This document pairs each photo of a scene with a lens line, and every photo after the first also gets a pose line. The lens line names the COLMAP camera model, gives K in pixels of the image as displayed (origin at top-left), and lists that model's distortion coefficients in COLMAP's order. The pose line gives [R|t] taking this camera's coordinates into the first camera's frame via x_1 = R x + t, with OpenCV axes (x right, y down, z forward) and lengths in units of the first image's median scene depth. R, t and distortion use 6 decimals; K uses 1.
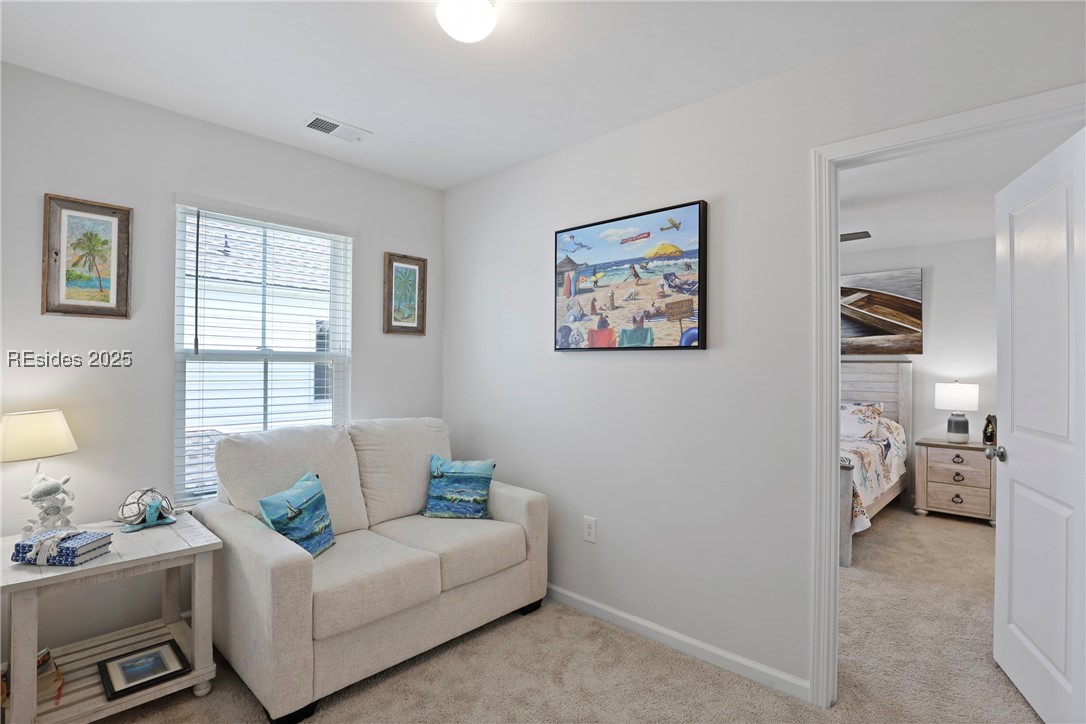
lens RADIAL K [[528.6, 0, 543.6], [0, 528.6, 363.9], [0, 0, 1]] dist [-0.023407, -0.000170]
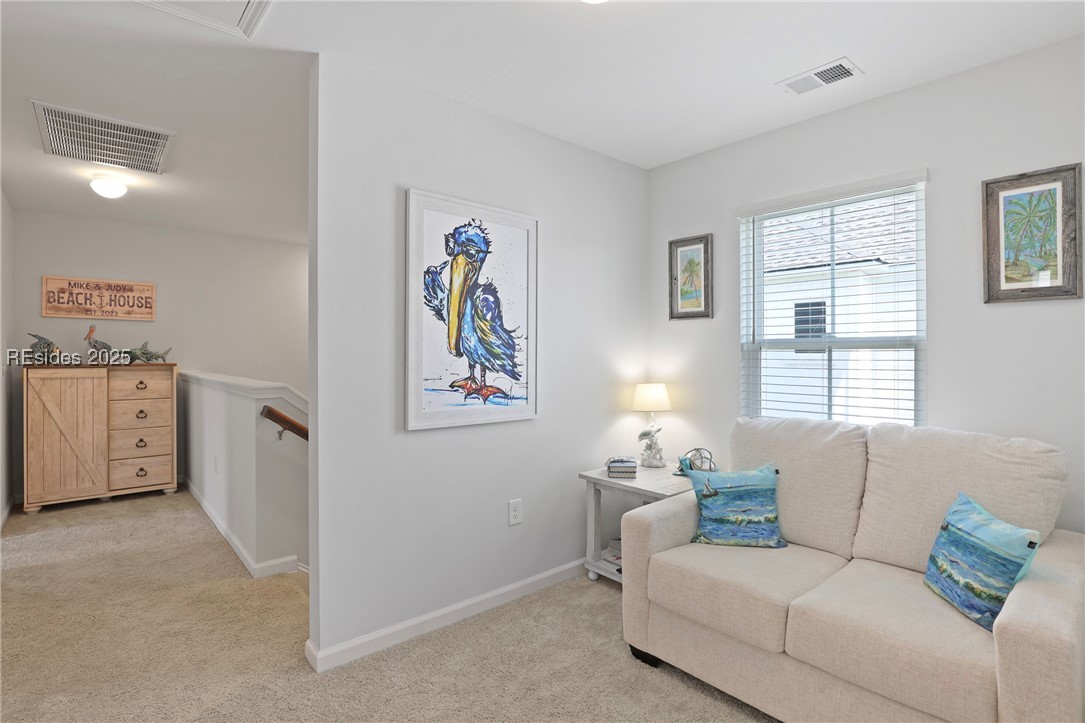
lens RADIAL K [[528.1, 0, 543.1], [0, 528.1, 363.4], [0, 0, 1]] dist [-0.023407, -0.000170]
pose [[-0.099280, 0.015739, -0.994935, 0.546500], [0.007718, 0.999857, 0.015046, 0.003866], [0.995030, -0.006186, -0.099388, 0.686626]]
